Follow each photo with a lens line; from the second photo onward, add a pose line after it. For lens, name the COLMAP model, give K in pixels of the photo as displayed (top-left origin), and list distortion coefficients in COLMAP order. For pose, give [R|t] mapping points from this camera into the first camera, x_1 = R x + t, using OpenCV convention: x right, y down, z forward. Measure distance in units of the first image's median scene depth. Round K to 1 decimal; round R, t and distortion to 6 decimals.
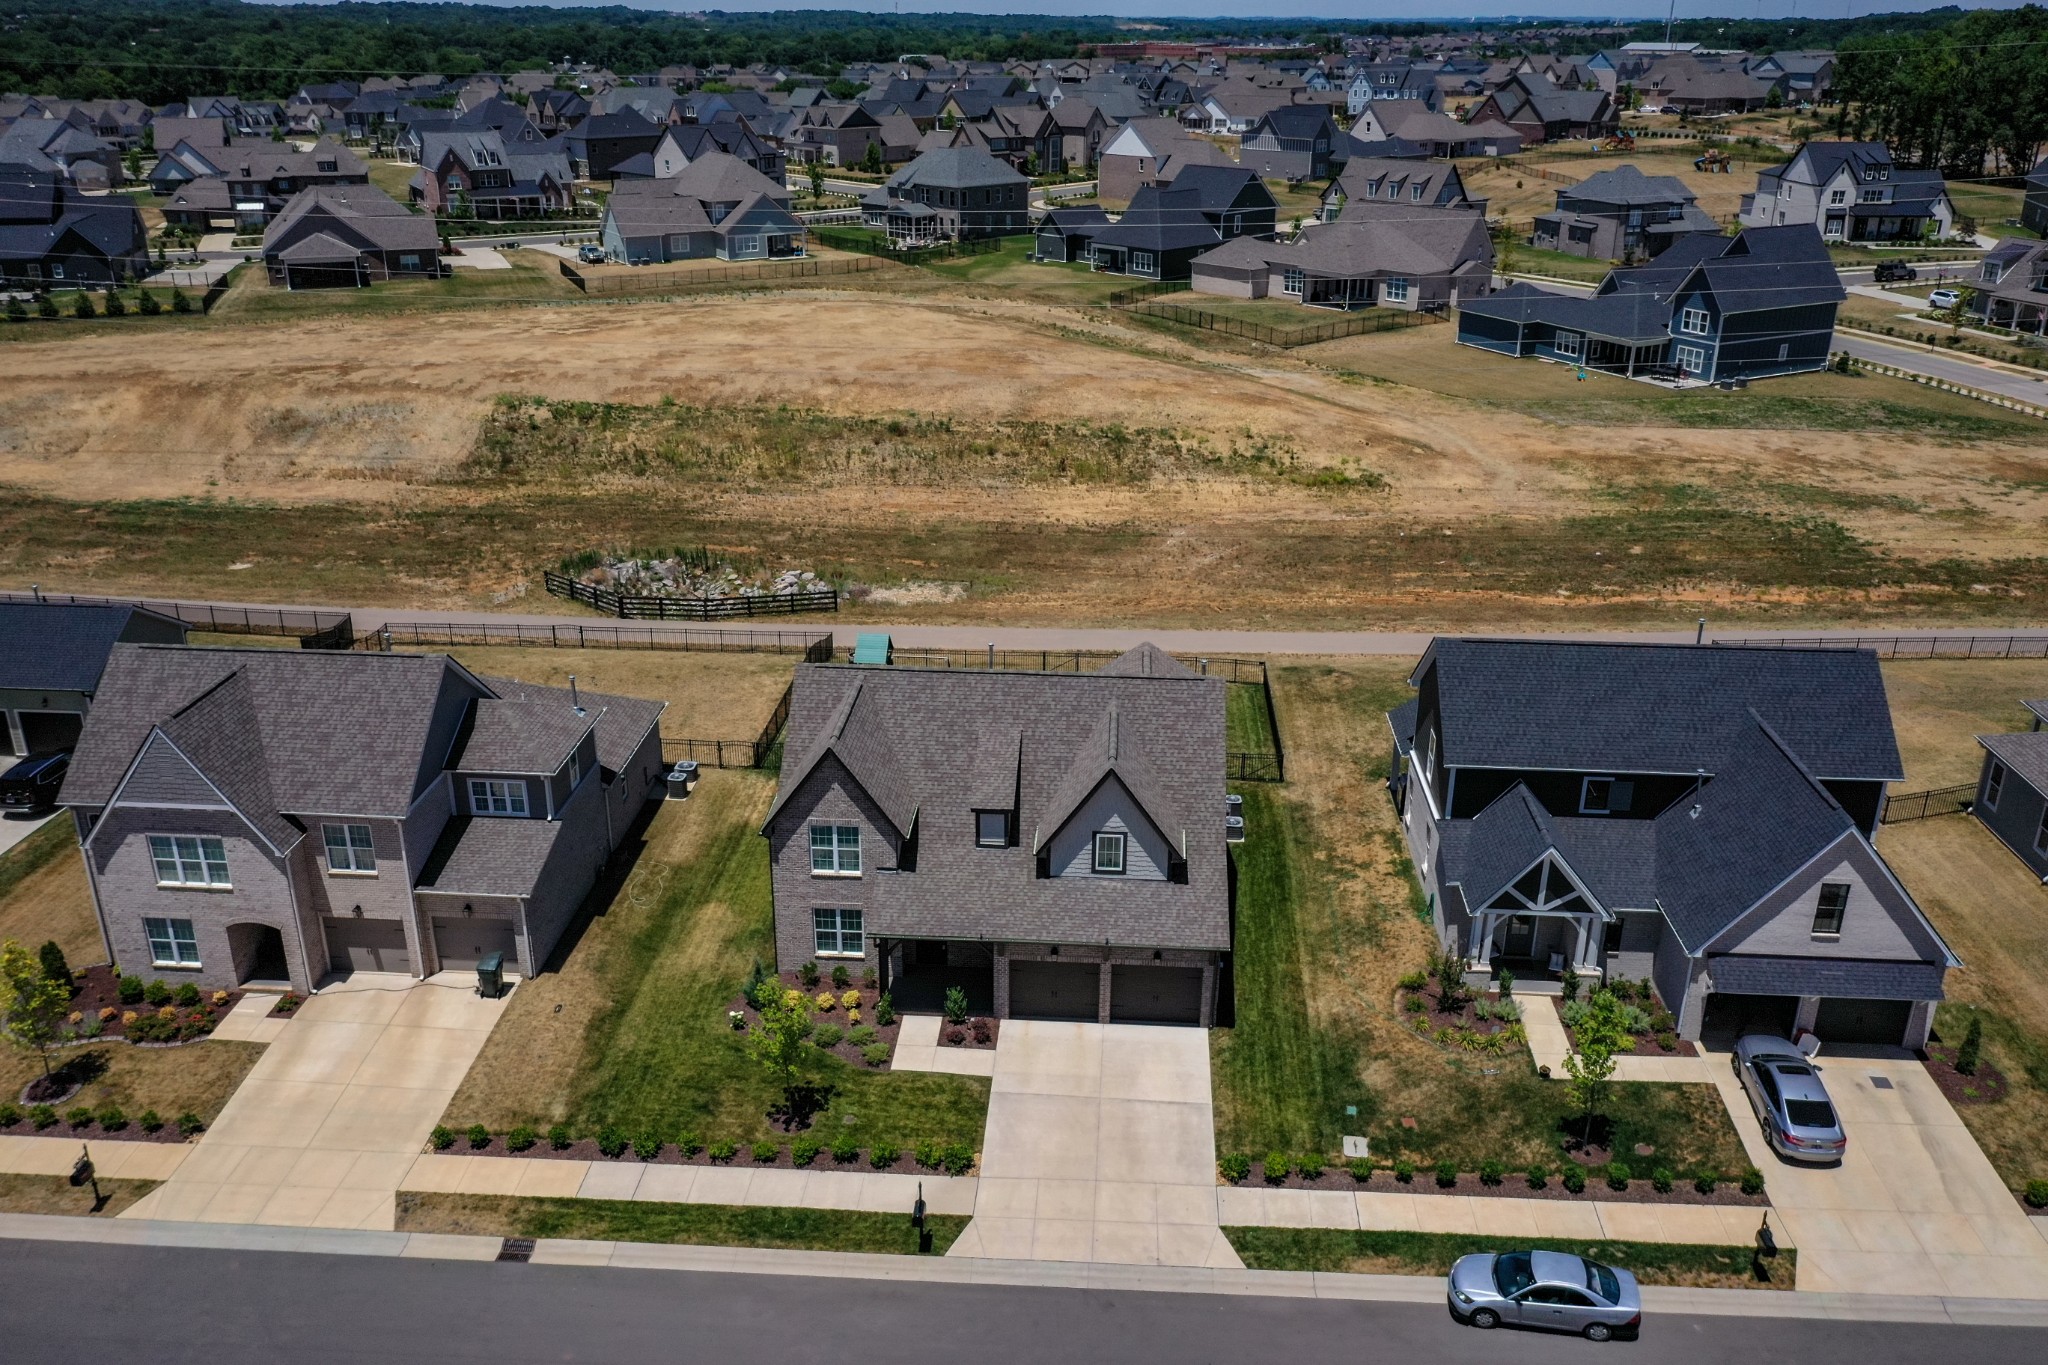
lens RADIAL K [[1613.0, 0, 1026.5], [0, 1613.0, 680.9], [0, 0, 1]] dist [-0.000566, 0.012639]
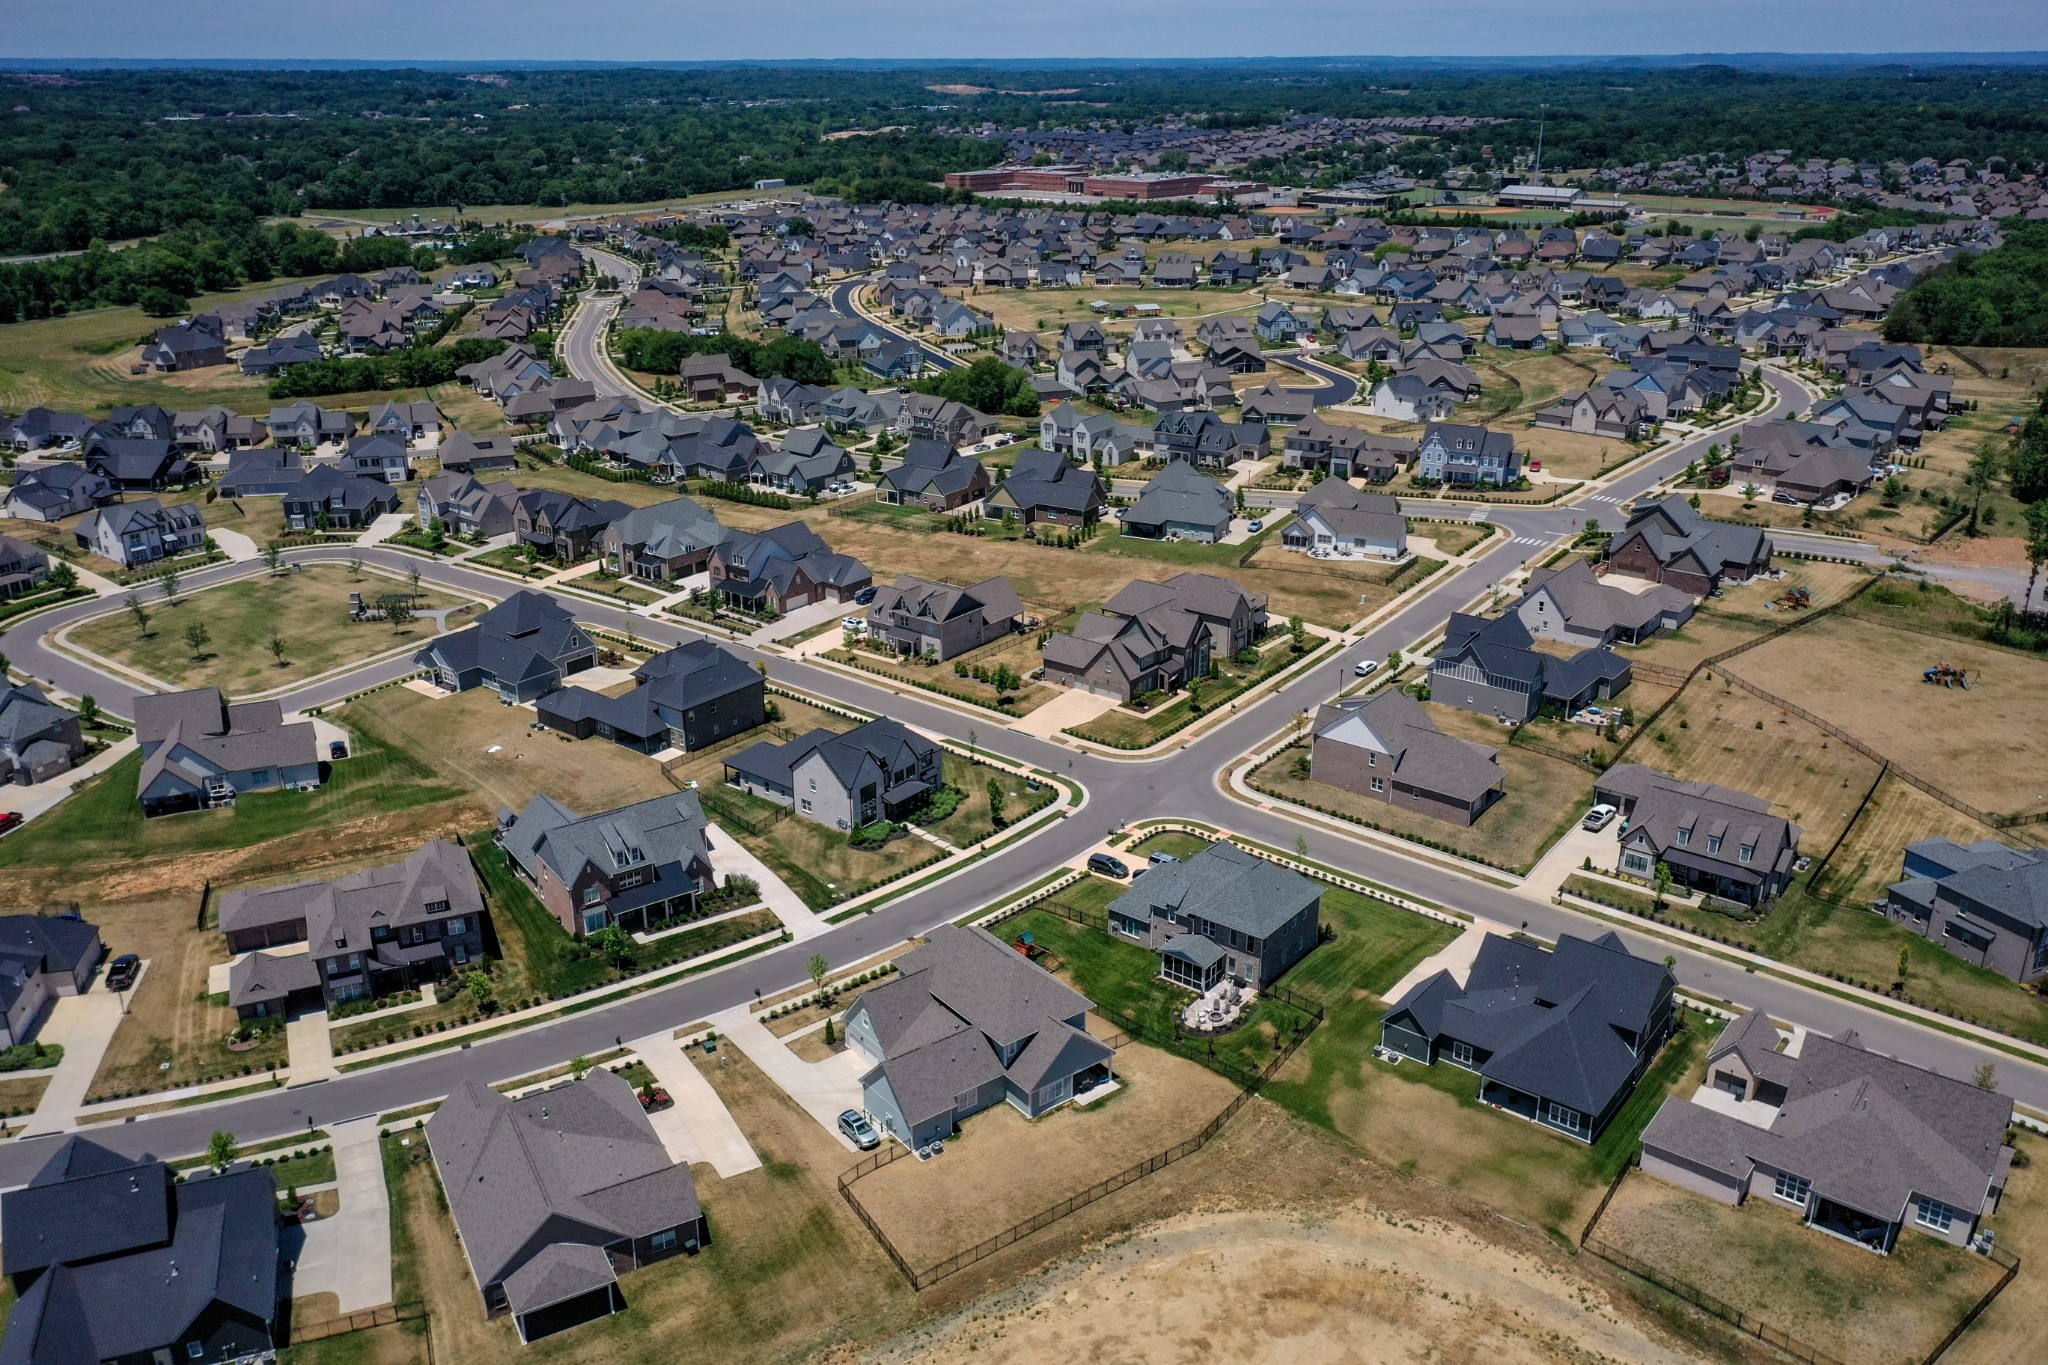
lens RADIAL K [[1614.7, 0, 1024.0], [0, 1614.7, 682.5], [0, 0, 1]] dist [0.005330, -0.006711]
pose [[0.993303, -0.045992, 0.105993, -0.516501], [0.048309, 0.998644, -0.019396, -0.903782], [-0.104958, 0.024387, 0.994178, 0.423149]]
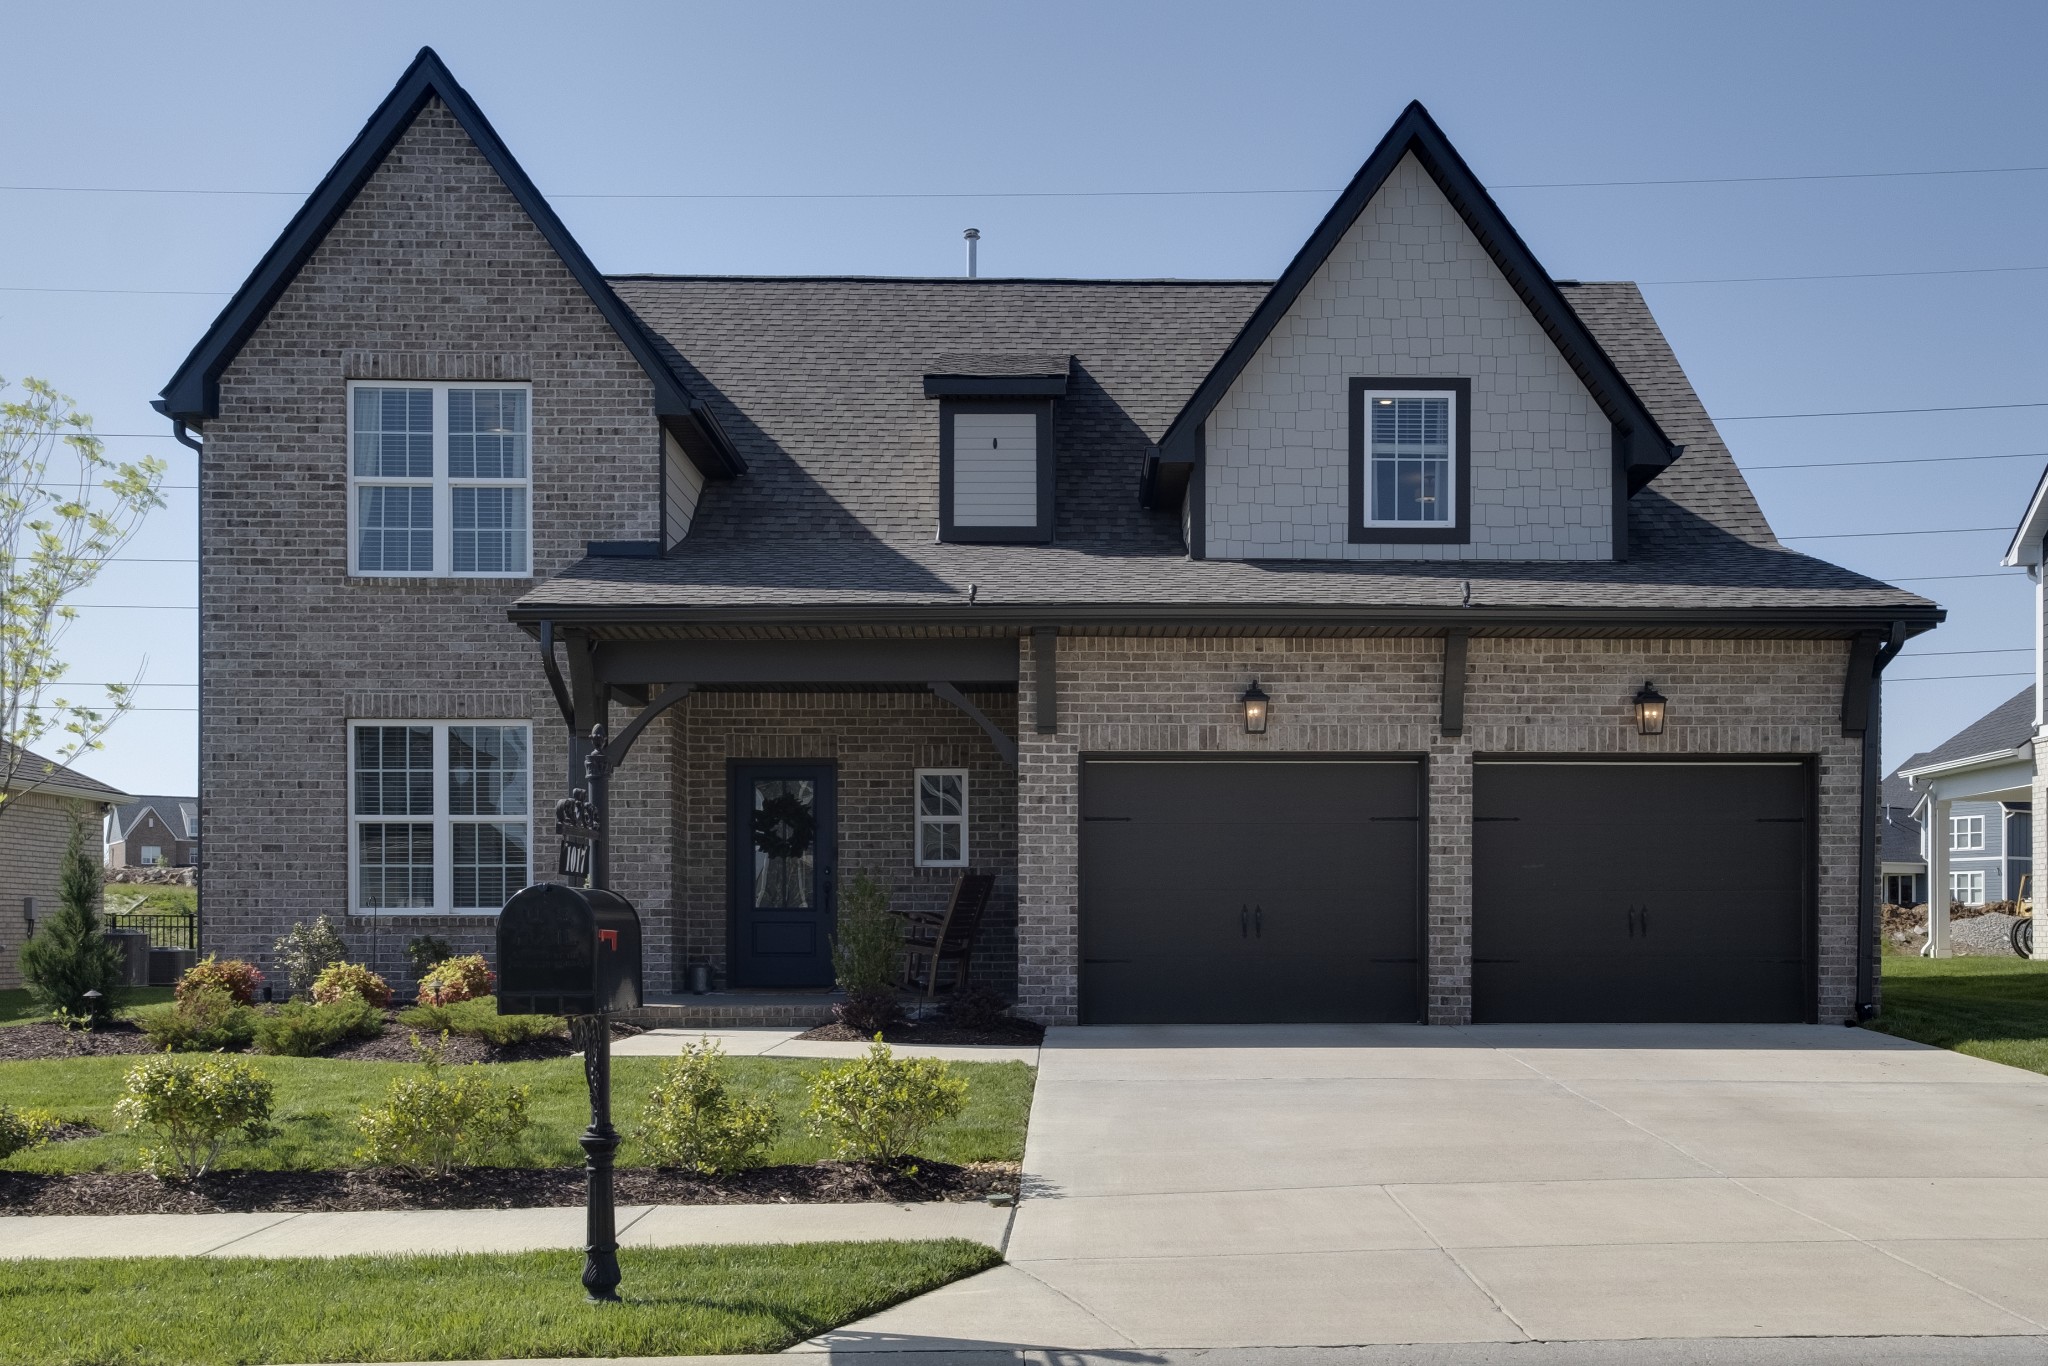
lens RADIAL K [[1971.6, 0, 1119.7], [0, 1971.6, 939.7], [0, 0, 1]] dist [0.008116, 0.032691]
pose [[0.996274, -0.009450, 0.085731, -0.017191], [0.040852, 0.927116, -0.372542, 0.173642], [-0.075962, 0.374656, 0.924047, 0.391587]]
